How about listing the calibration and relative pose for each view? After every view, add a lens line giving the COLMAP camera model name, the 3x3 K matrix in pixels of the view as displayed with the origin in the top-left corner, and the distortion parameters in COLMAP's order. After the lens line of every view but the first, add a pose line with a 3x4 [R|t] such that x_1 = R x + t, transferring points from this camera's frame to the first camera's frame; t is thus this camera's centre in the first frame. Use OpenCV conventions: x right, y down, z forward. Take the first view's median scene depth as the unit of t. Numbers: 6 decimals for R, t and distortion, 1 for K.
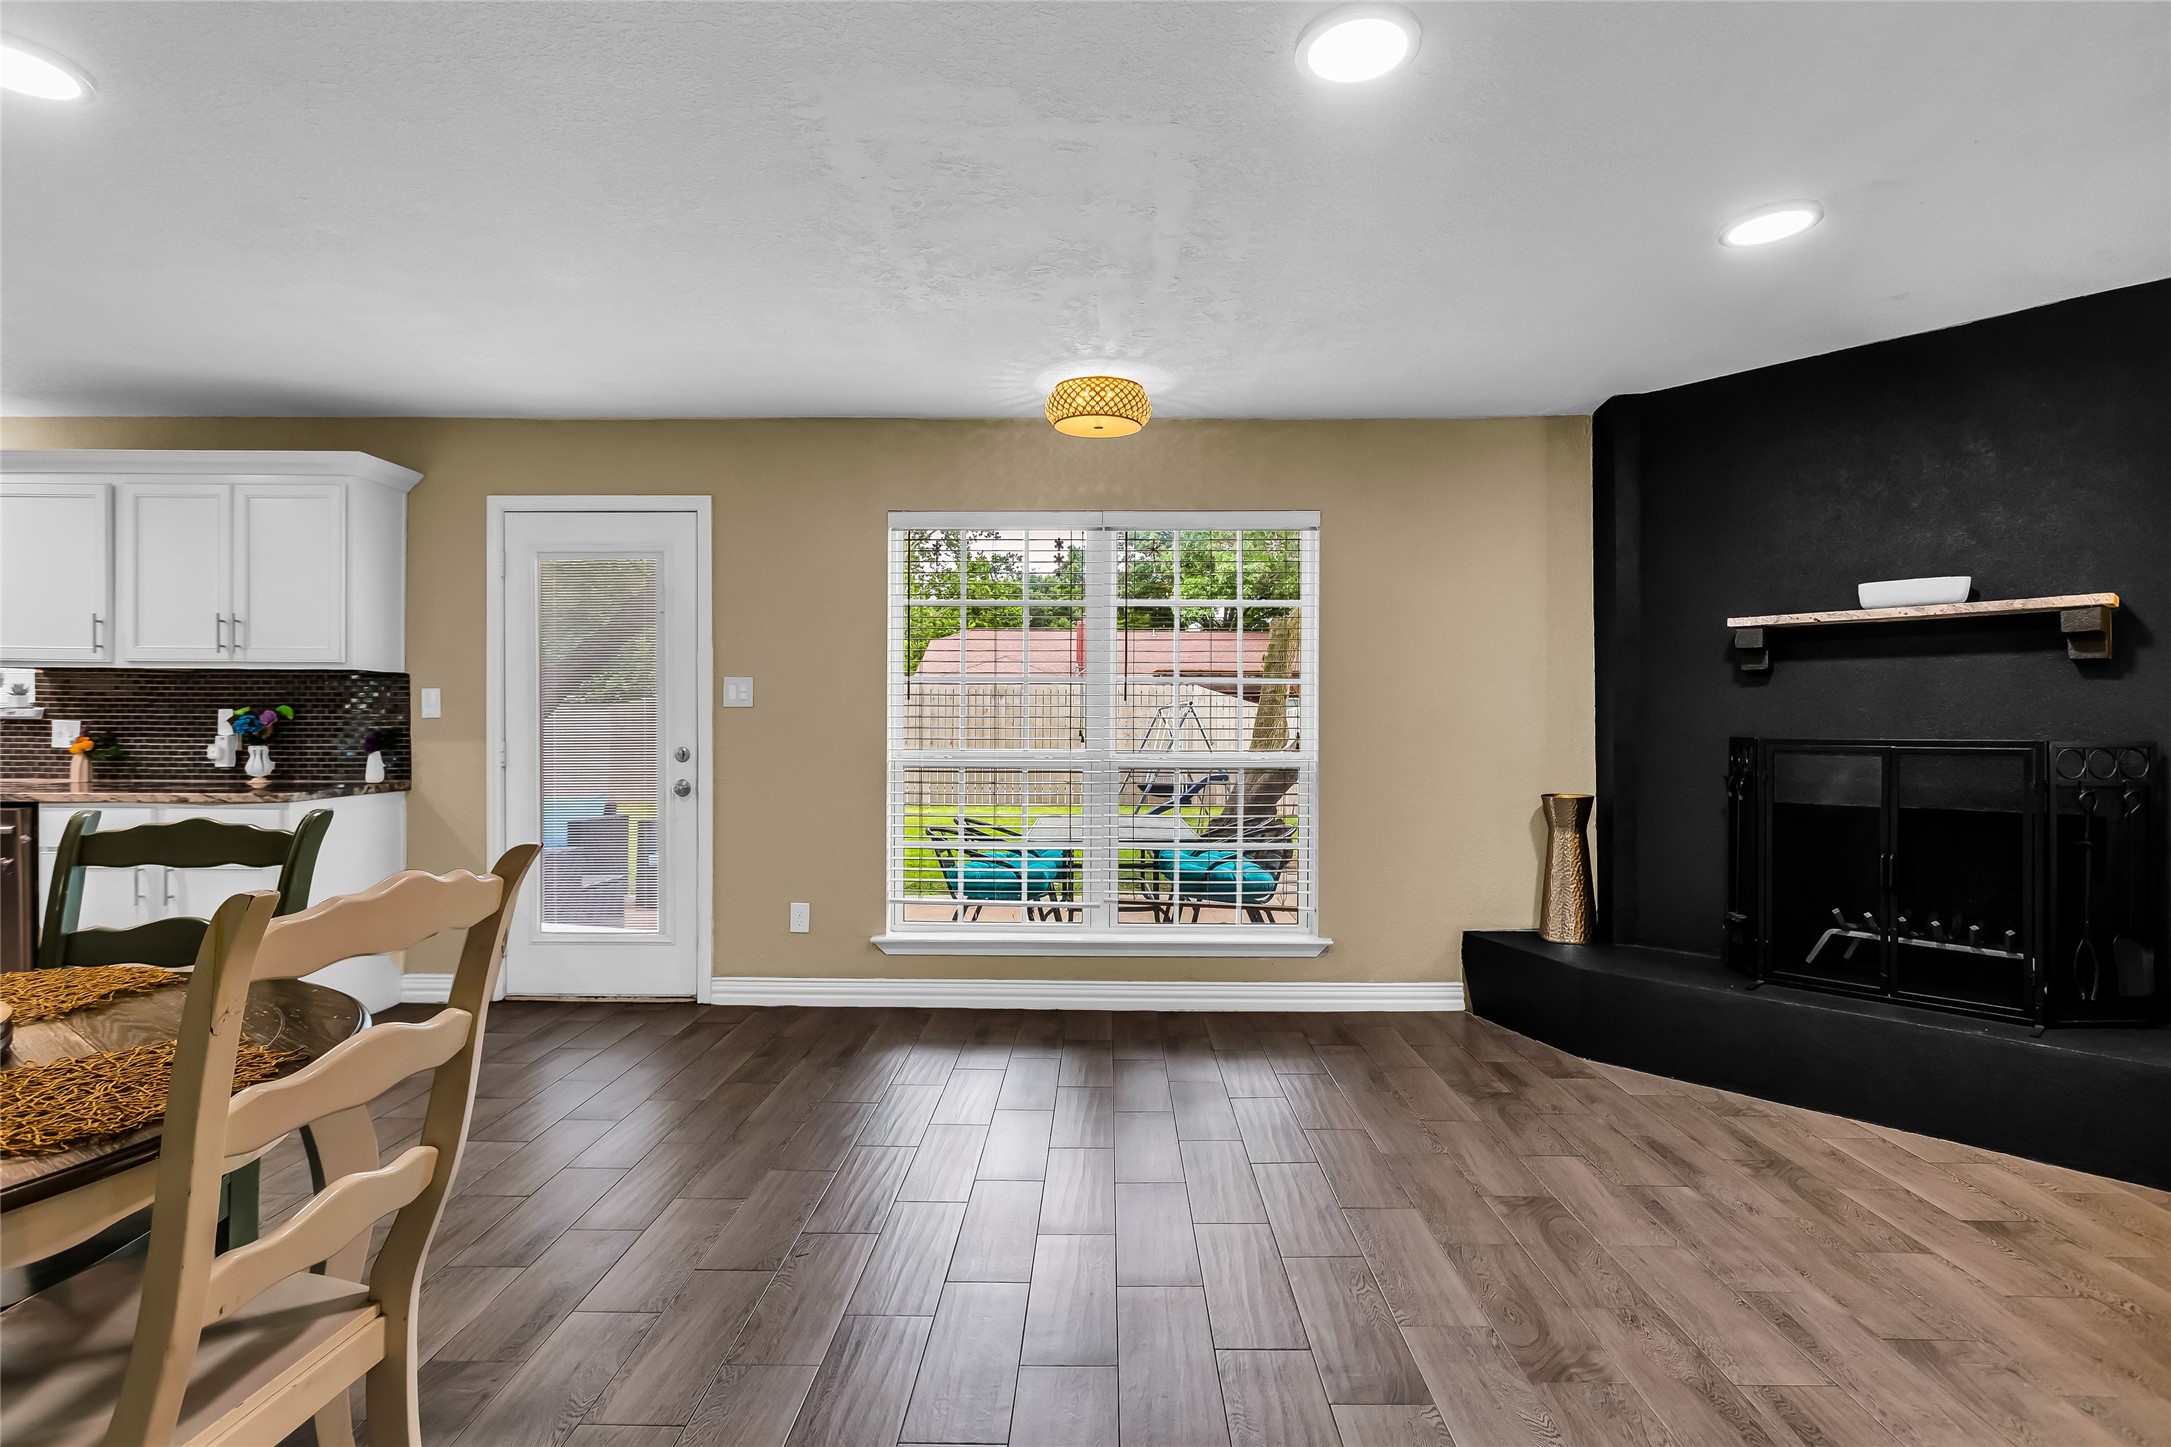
lens RADIAL K [[1054.8, 0, 1080.9], [0, 1054.8, 727.2], [0, 0, 1]] dist [-0.003016, -0.000197]
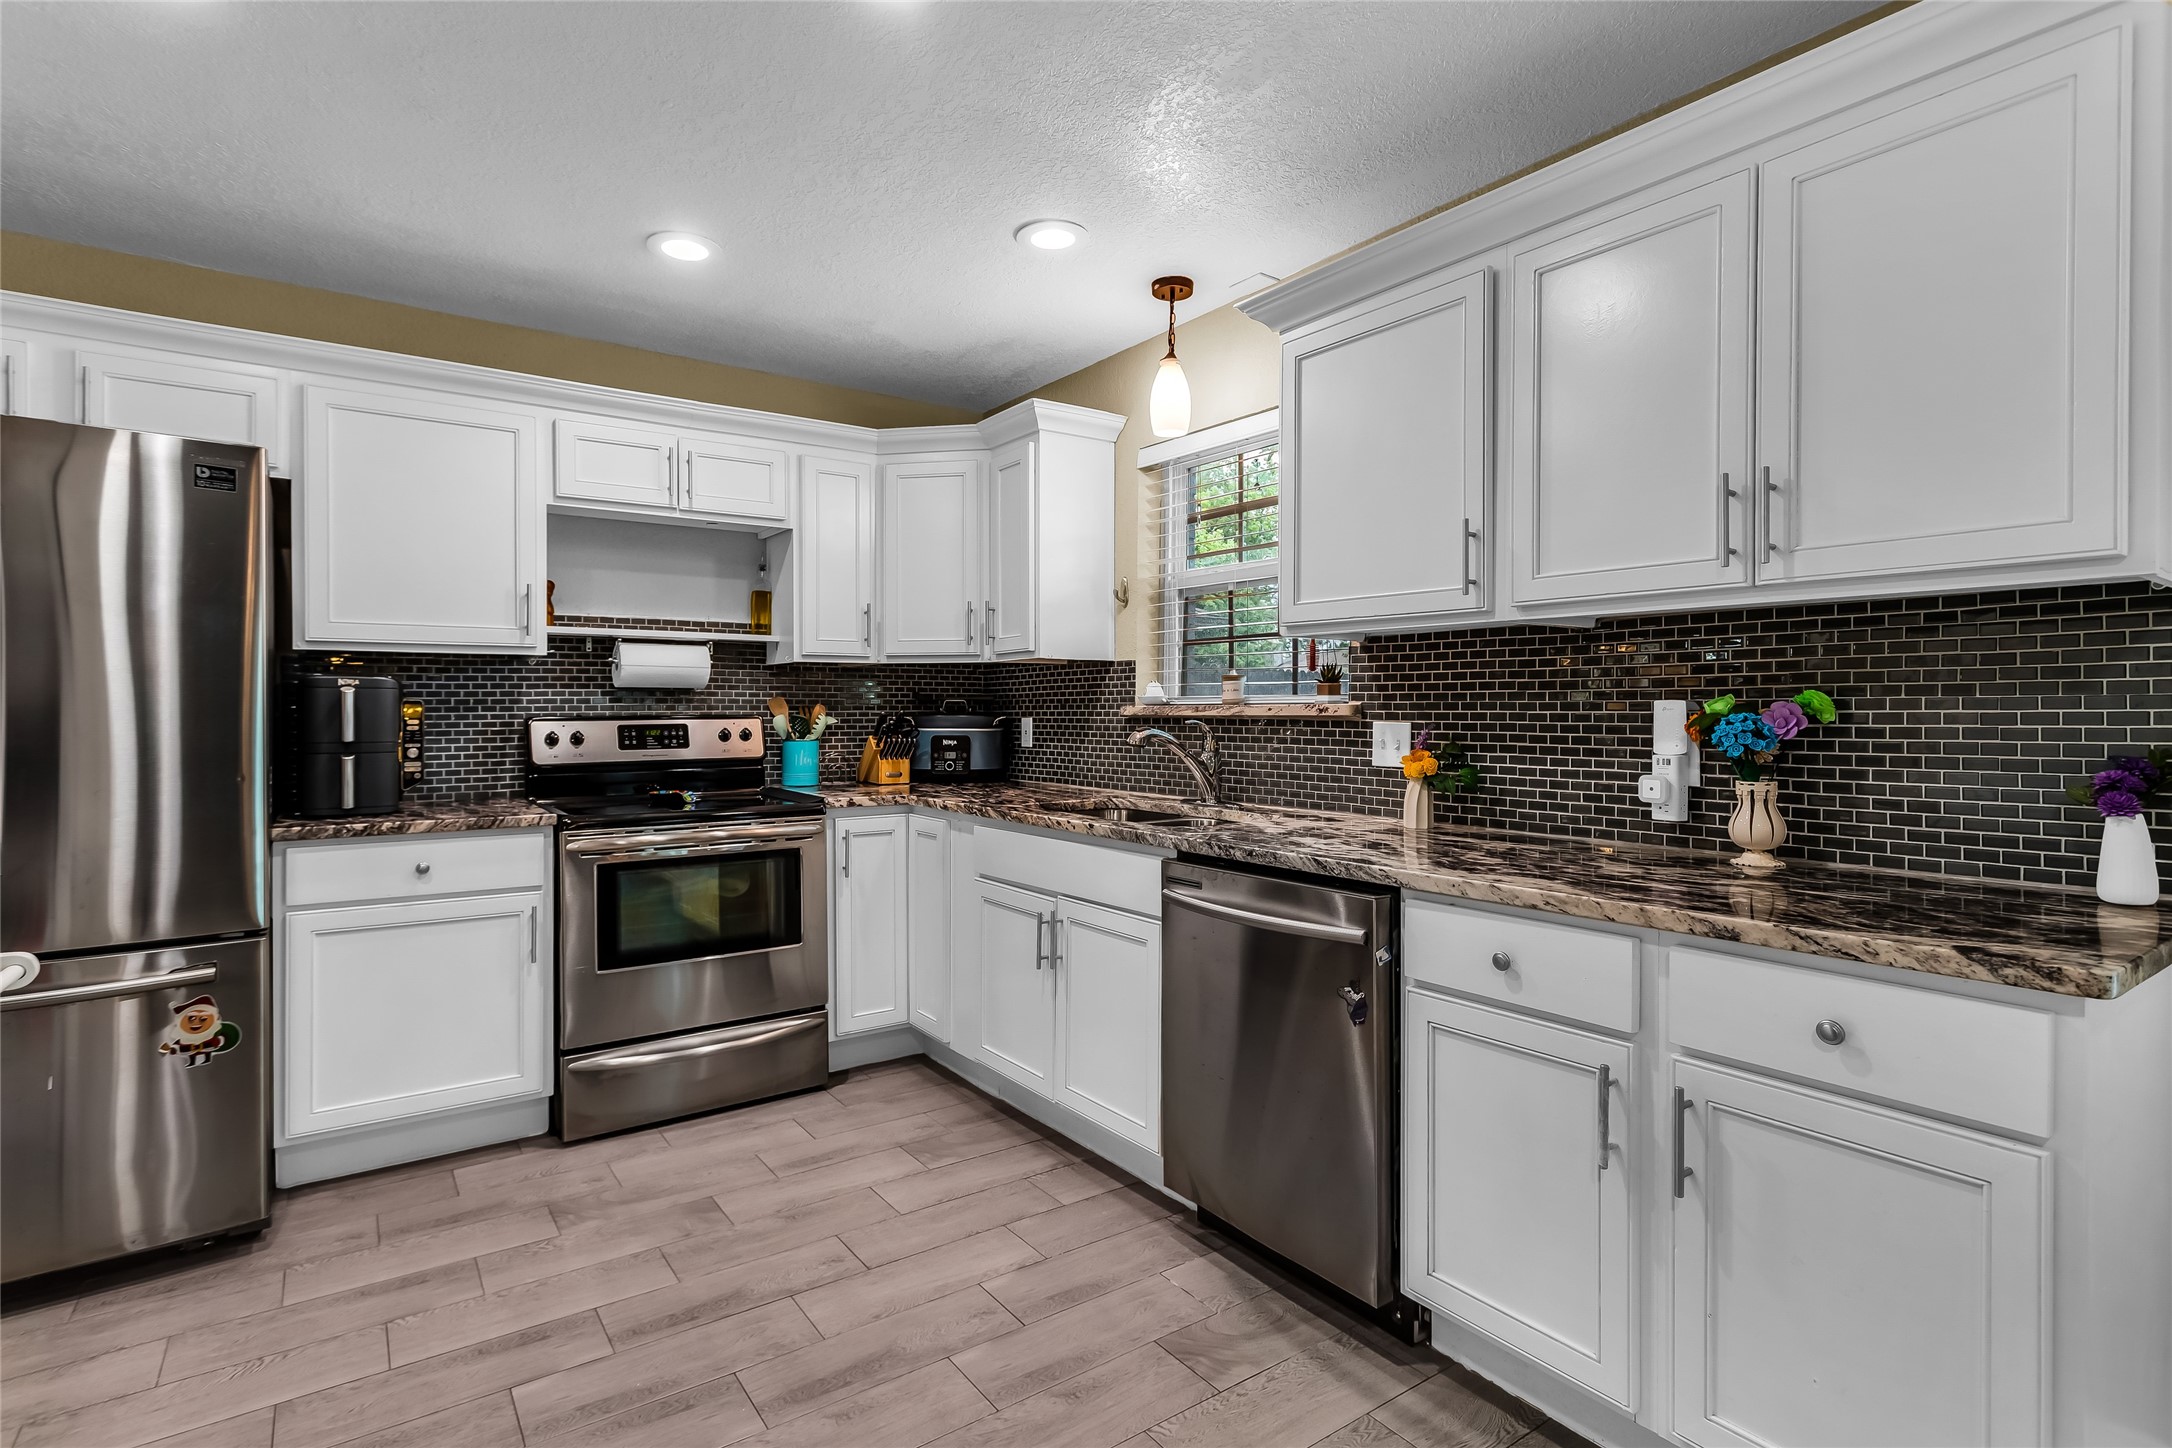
lens RADIAL K [[1062.2, 0, 1095.8], [0, 1062.2, 716.5], [0, 0, 1]] dist [-0.000095, 0.001250]
pose [[0.603702, 0.001642, -0.797208, -0.671293], [-0.005642, 0.999982, -0.002214, -0.008400], [0.797190, 0.005834, 0.603700, 0.571738]]
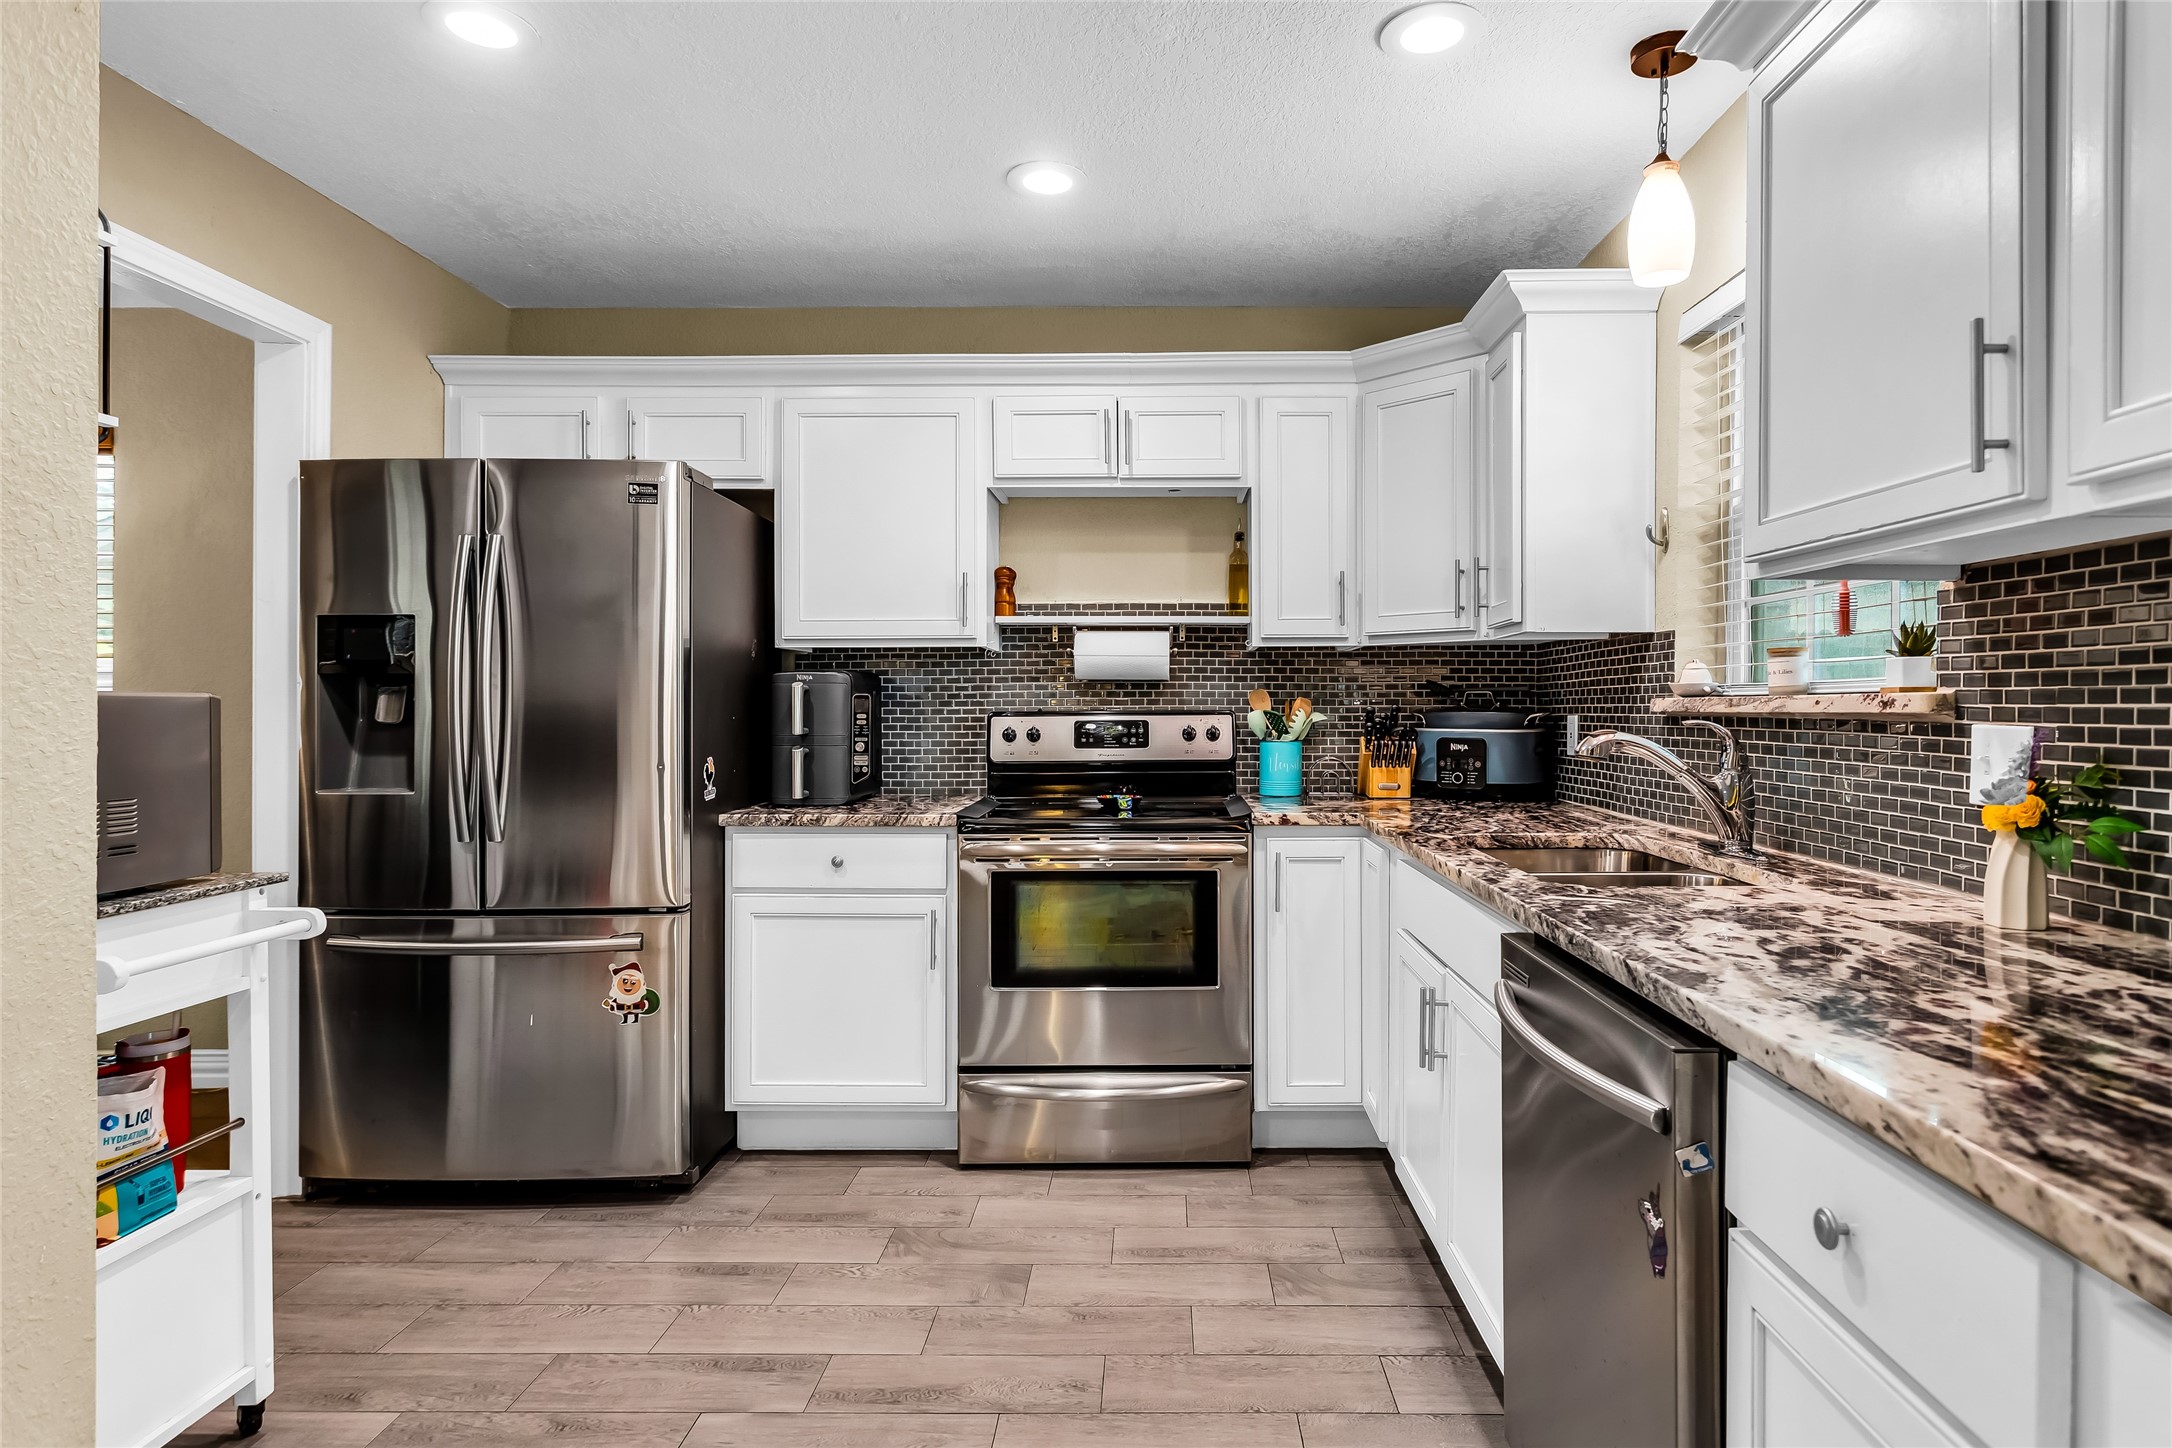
lens RADIAL K [[1219.4, 0, 1156.8], [0, 1219.4, 715.0], [0, 0, 1]] dist [-0.002417, 0.000504]
pose [[0.024375, 0.004179, -0.999694, -0.684394], [-0.009841, 0.999944, 0.003941, -0.009857], [0.999654, 0.009742, 0.024415, 0.843337]]
